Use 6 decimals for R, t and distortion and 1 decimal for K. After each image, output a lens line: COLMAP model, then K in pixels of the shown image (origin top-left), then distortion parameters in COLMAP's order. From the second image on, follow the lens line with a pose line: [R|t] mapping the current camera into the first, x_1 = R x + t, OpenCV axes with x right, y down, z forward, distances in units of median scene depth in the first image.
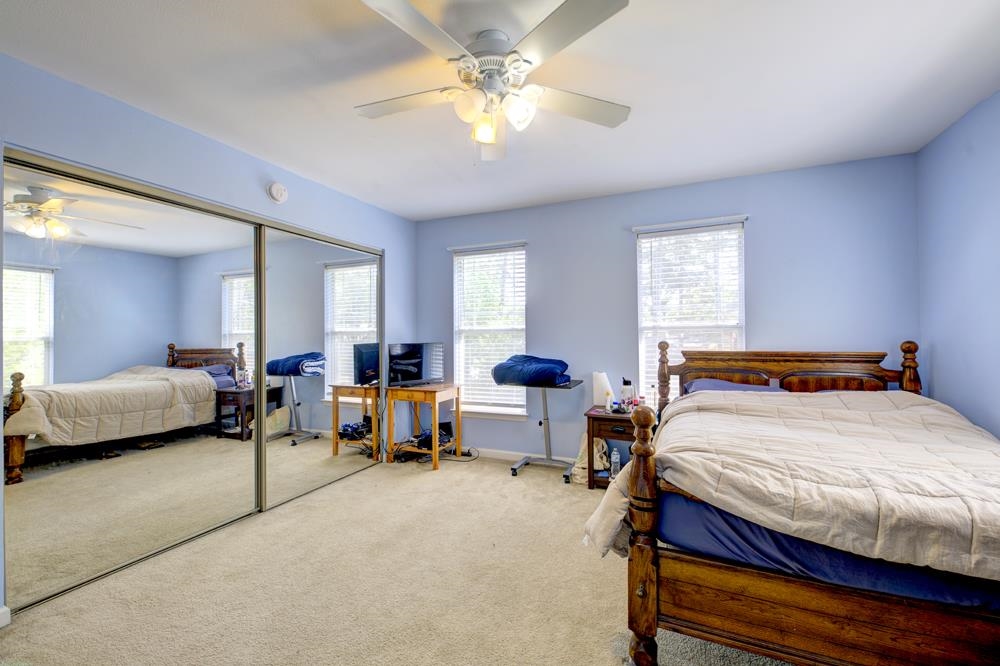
lens RADIAL K [[418.5, 0, 504.0], [0, 418.5, 330.5], [0, 0, 1]] dist [0.011237, -0.008384]
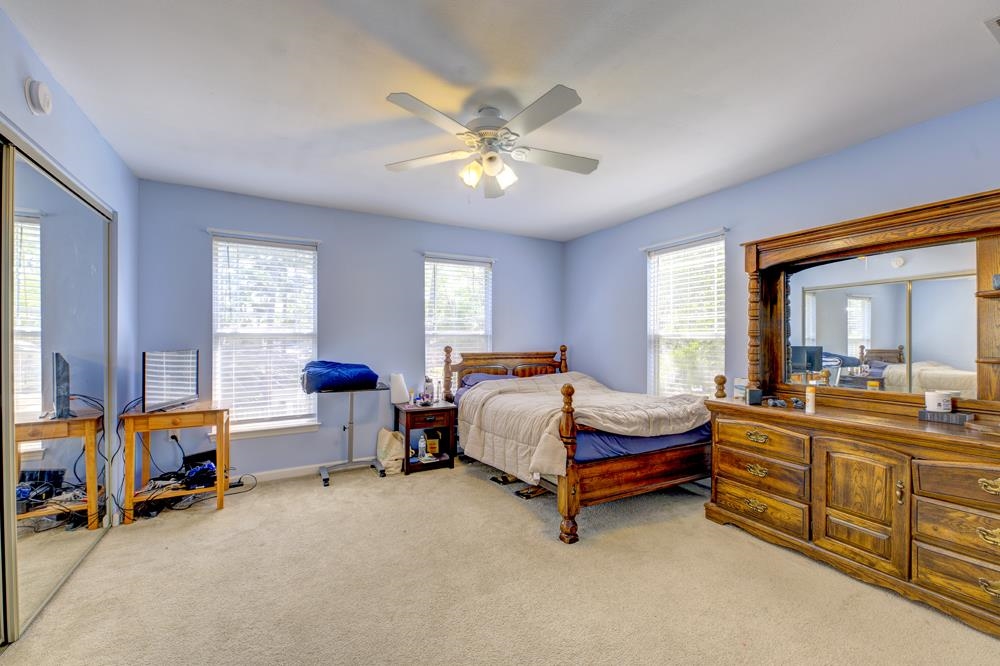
lens RADIAL K [[418.5, 0, 510.6], [0, 418.5, 341.4], [0, 0, 1]] dist [0.011237, -0.008384]
pose [[0.579738, 0.007455, 0.814769, -0.546305], [-0.012975, 0.999916, 0.000083, 0.008727], [-0.814699, -0.010619, 0.579786, 0.105169]]
